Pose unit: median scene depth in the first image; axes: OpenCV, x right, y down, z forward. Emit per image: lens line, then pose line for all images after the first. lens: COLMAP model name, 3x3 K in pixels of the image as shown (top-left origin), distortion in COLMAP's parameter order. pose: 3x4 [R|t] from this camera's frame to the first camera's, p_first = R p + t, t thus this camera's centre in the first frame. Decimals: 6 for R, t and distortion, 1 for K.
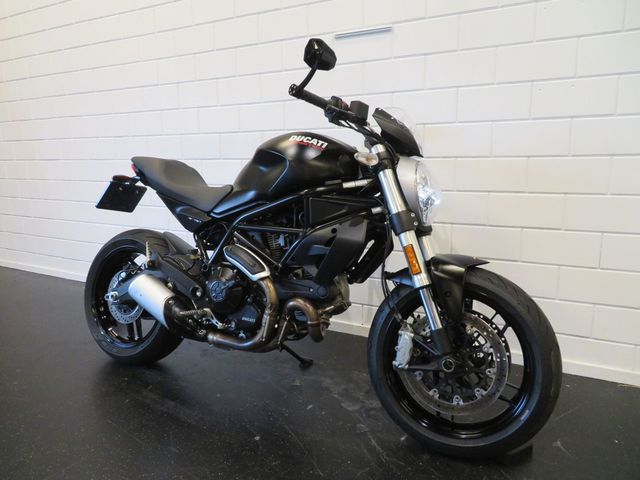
lens RADIAL K [[455.9, 0, 317.8], [0, 455.9, 241.3], [0, 0, 1]] dist [-0.010687, 0.000013]
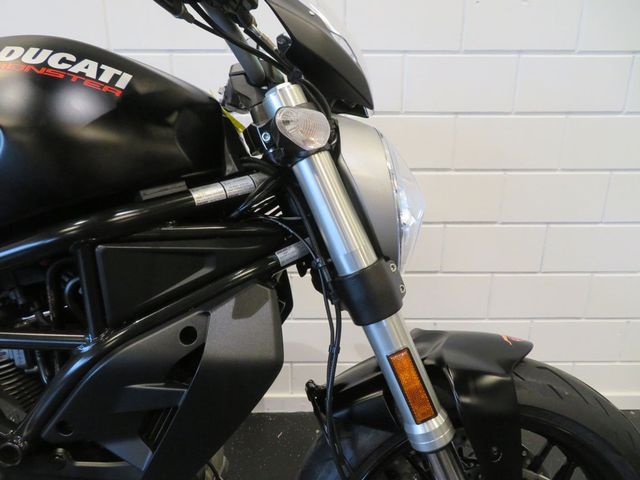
lens RADIAL K [[455.9, 0, 317.8], [0, 455.9, 241.3], [0, 0, 1]] dist [-0.010687, 0.000013]
pose [[0.878345, -0.121717, 0.462271, -0.028328], [0.069733, 0.989320, 0.127993, -0.126561], [-0.472913, -0.080186, 0.877453, 0.628720]]
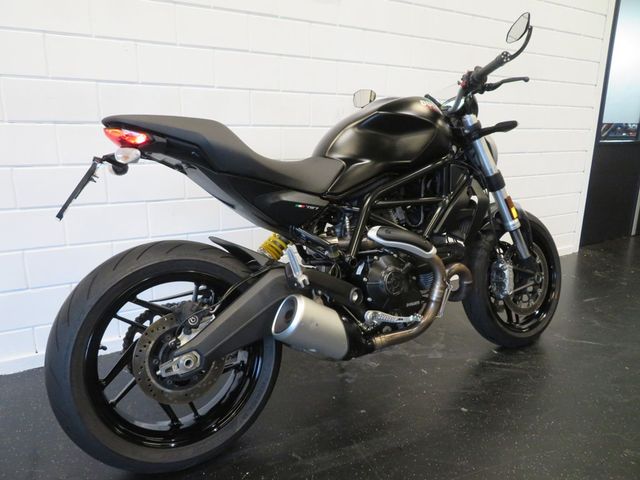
lens RADIAL K [[455.9, 0, 317.8], [0, 455.9, 241.3], [0, 0, 1]] dist [-0.010687, 0.000013]
pose [[0.523009, -0.190199, 0.830834, -1.031785], [0.137000, 0.980868, 0.138305, -0.107464], [-0.841244, 0.041489, 0.539061, 0.694111]]
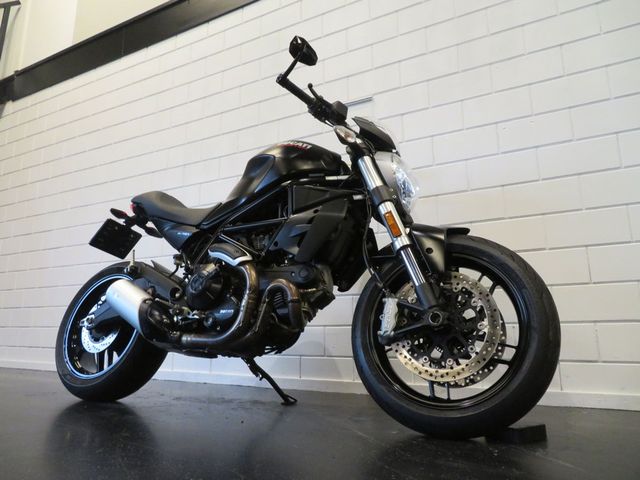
lens RADIAL K [[455.9, 0, 317.8], [0, 455.9, 241.3], [0, 0, 1]] dist [-0.010687, 0.000013]
pose [[0.999956, 0.006992, -0.006298, 0.044525], [-0.008833, 0.928225, -0.371915, 0.404828], [0.003246, 0.371954, 0.928246, 0.070838]]
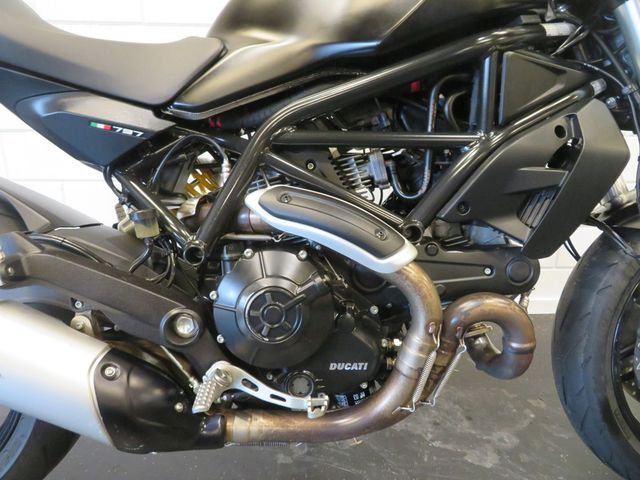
lens RADIAL K [[455.9, 0, 317.8], [0, 455.9, 241.3], [0, 0, 1]] dist [-0.010687, 0.000013]
pose [[0.865270, -0.141398, 0.480952, -0.372948], [0.074070, 0.984927, 0.156306, -0.004719], [-0.495804, -0.099623, 0.862701, 0.703433]]
